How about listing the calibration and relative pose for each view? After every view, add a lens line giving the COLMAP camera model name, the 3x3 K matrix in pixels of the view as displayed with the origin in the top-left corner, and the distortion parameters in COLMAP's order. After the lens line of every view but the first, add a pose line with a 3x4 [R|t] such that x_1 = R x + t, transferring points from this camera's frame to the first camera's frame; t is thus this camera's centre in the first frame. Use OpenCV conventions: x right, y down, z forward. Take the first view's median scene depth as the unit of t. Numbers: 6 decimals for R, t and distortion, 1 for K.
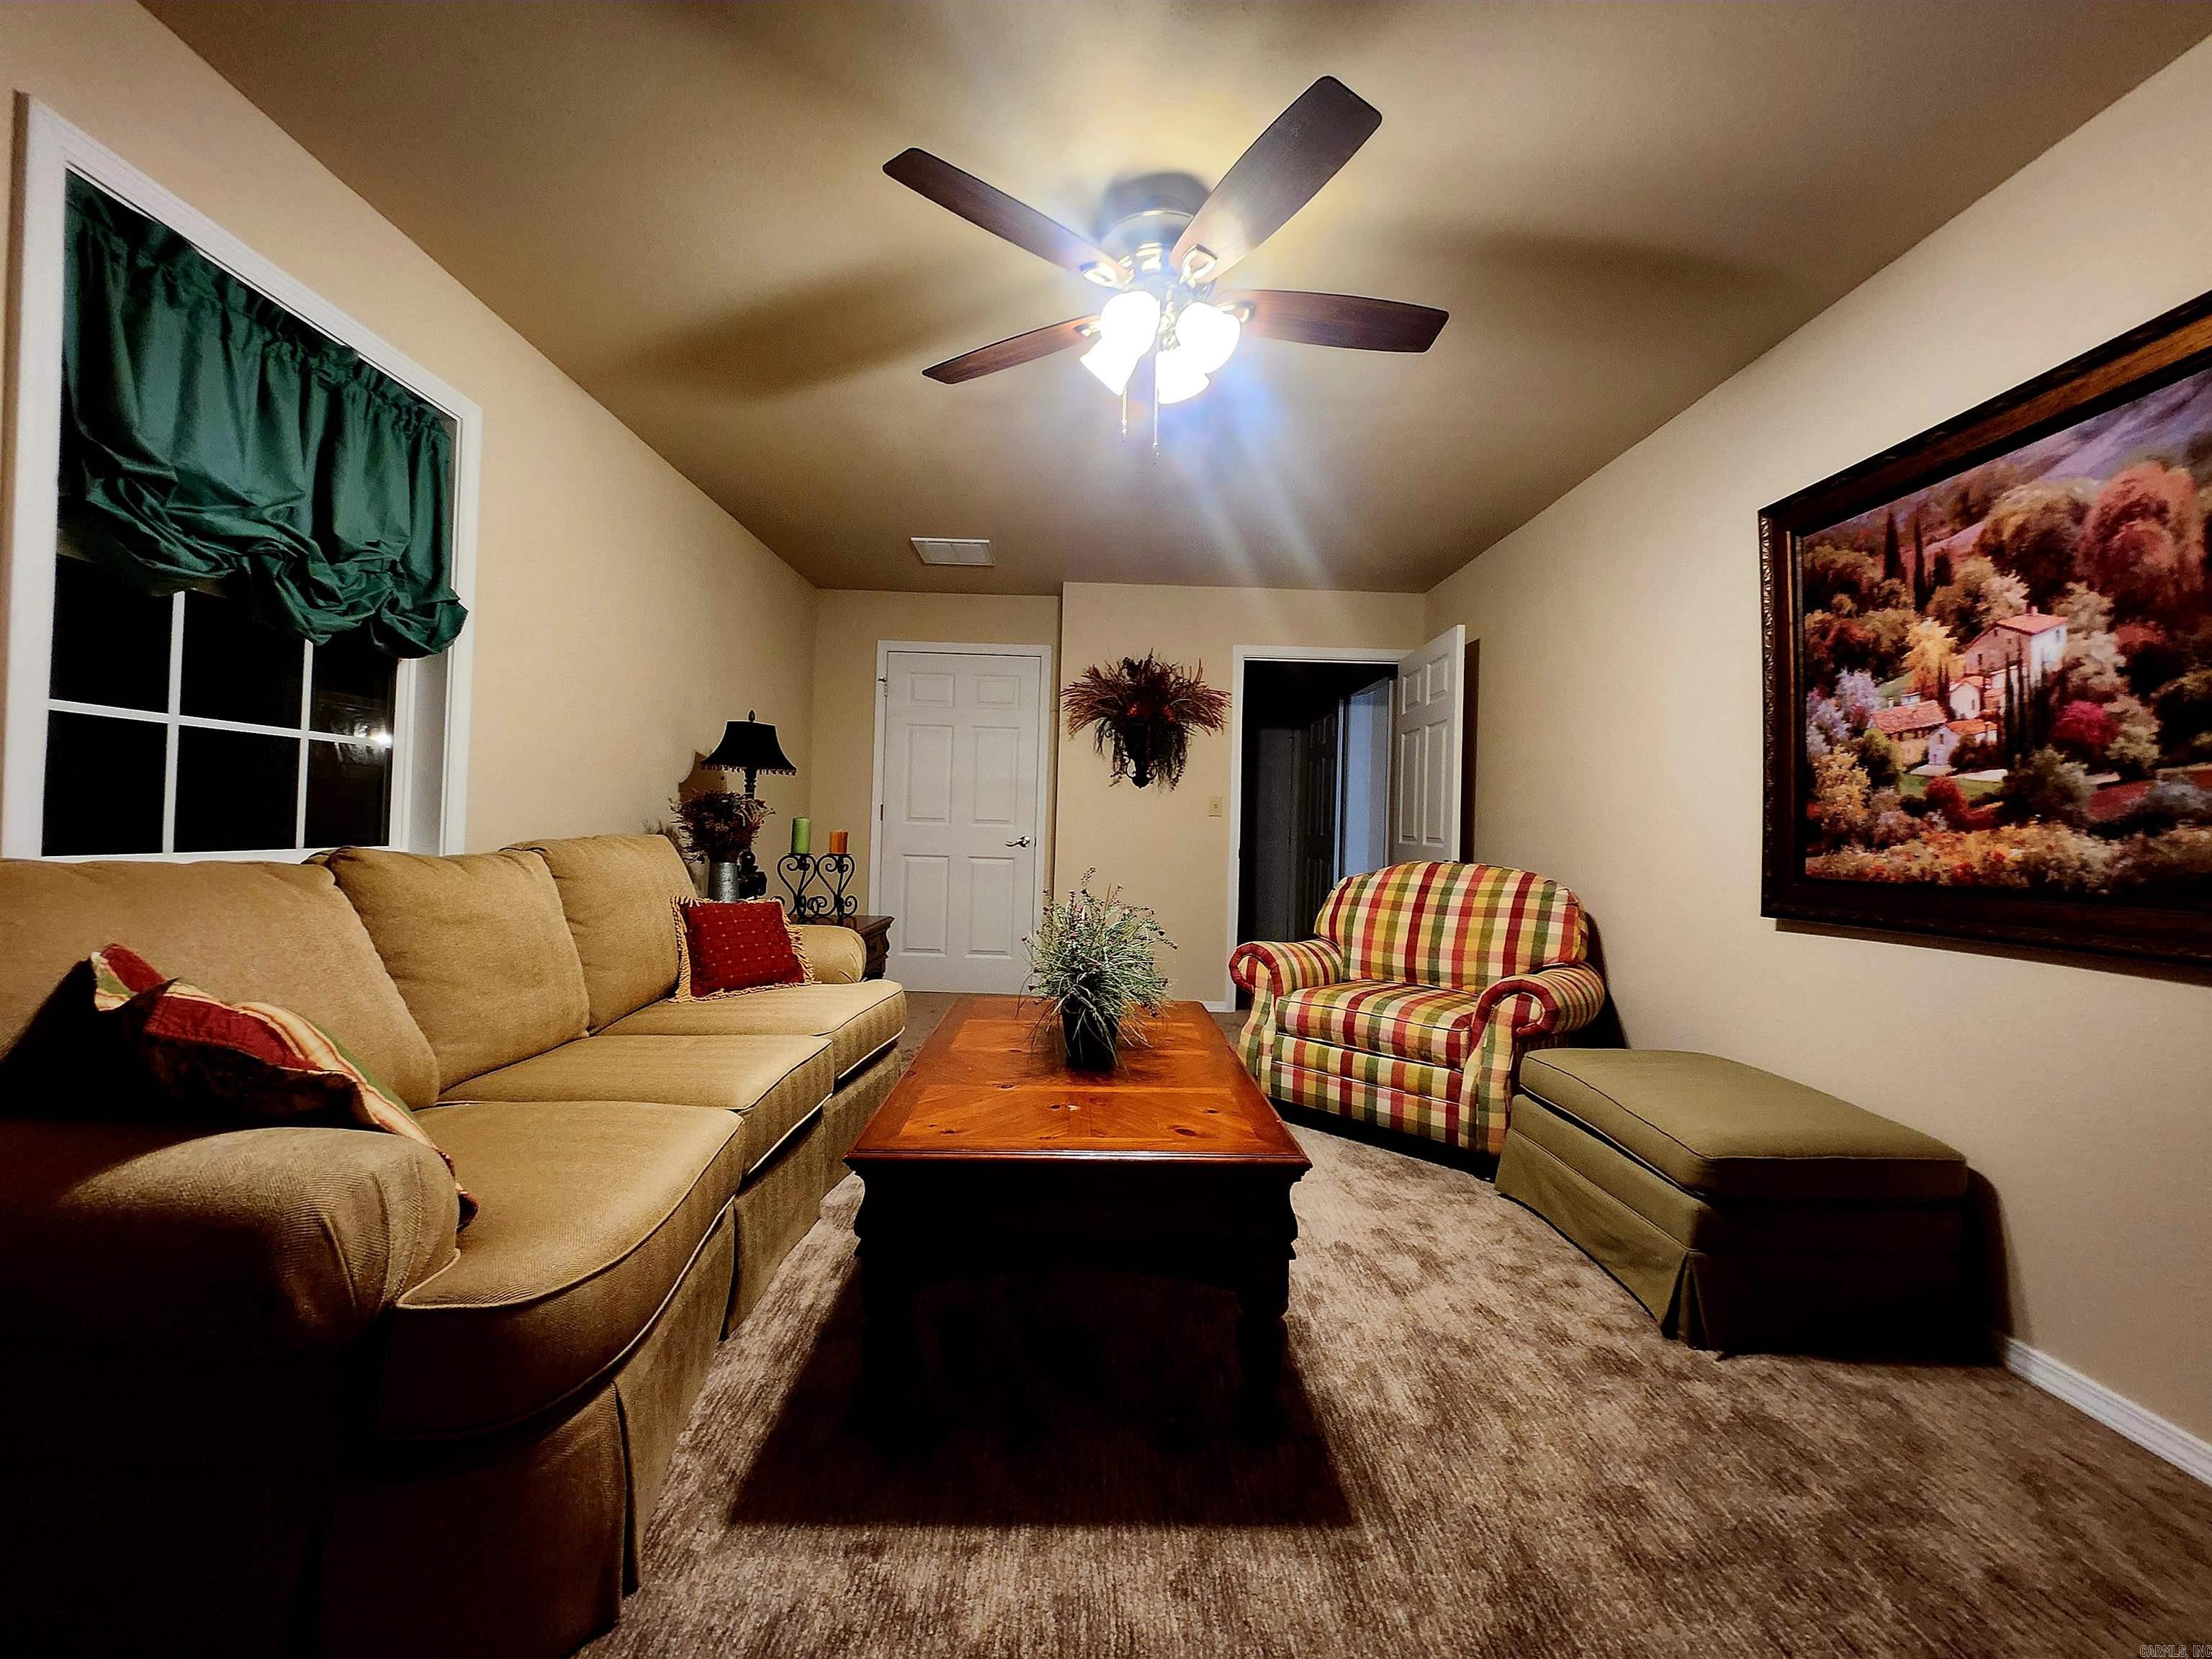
lens RADIAL K [[891.4, 0, 1106.0], [0, 891.4, 829.5], [0, 0, 1]] dist [-0.000137, -0.000047]
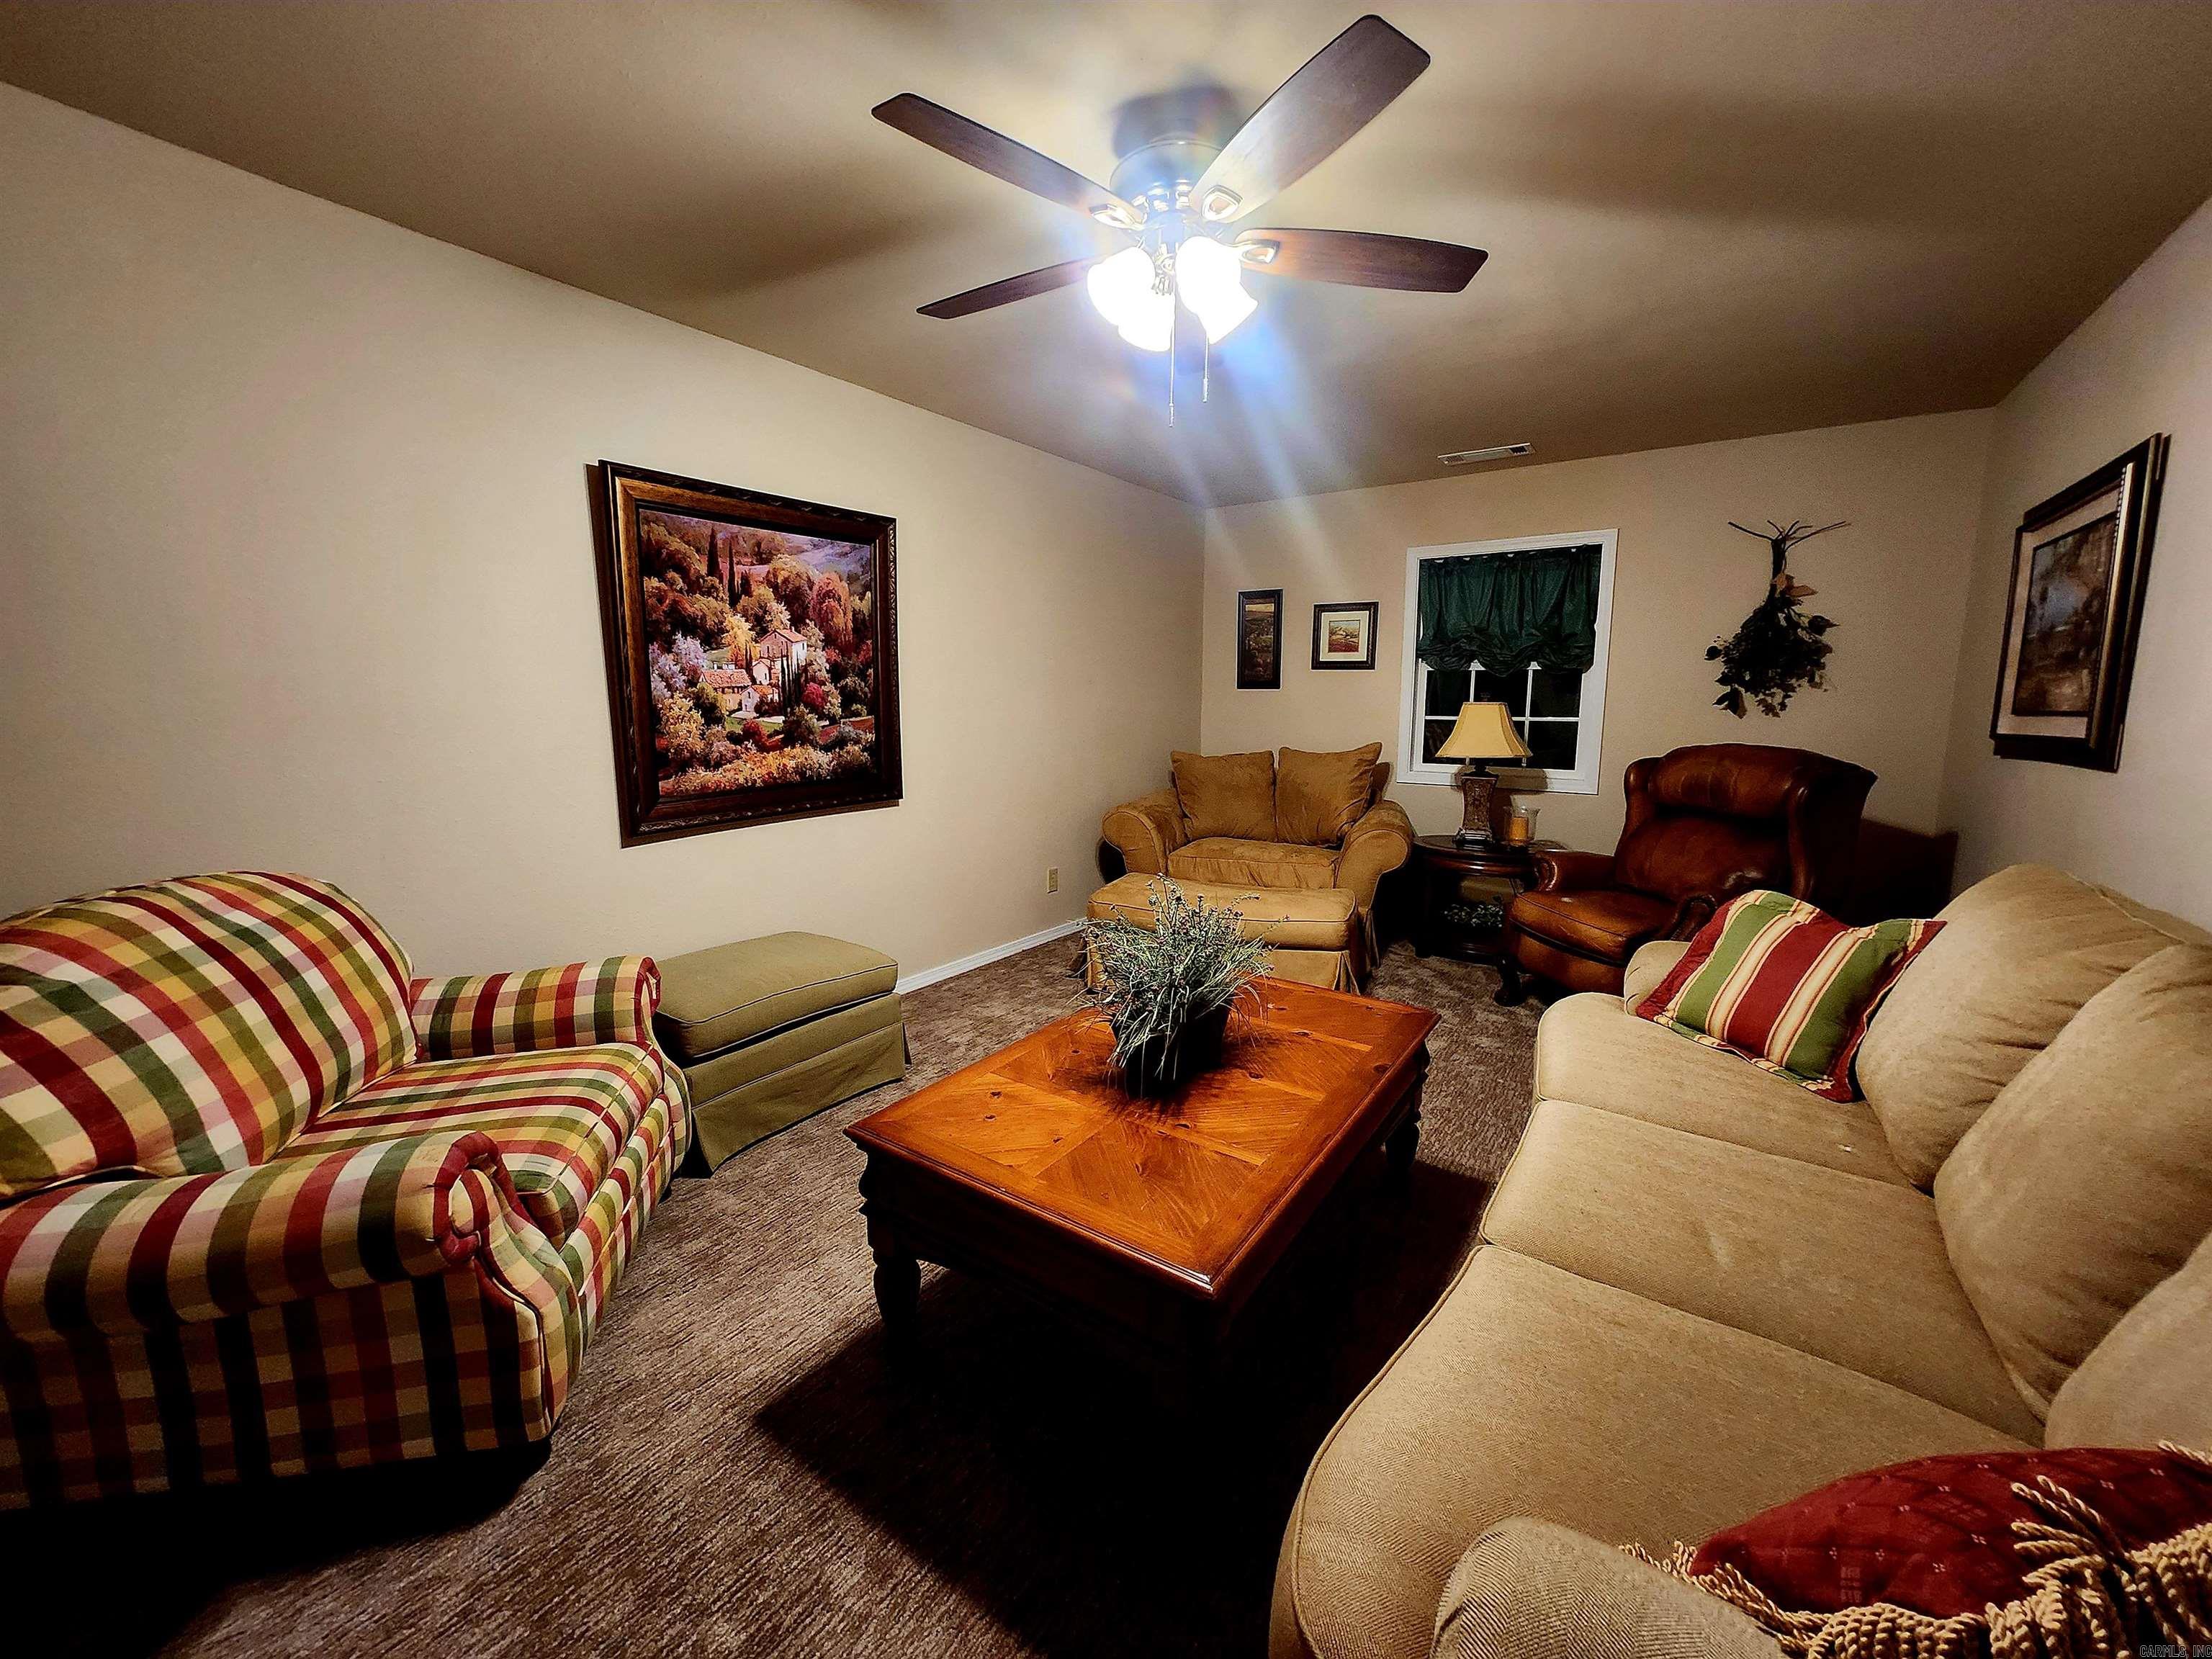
lens RADIAL K [[891.4, 0, 1106.0], [0, 891.4, 829.5], [0, 0, 1]] dist [-0.000137, -0.000047]
pose [[-0.820955, -0.121333, 0.557952, -0.488828], [-0.029009, 0.984763, 0.171465, -0.154441], [-0.570255, 0.124579, -0.811966, 1.928255]]
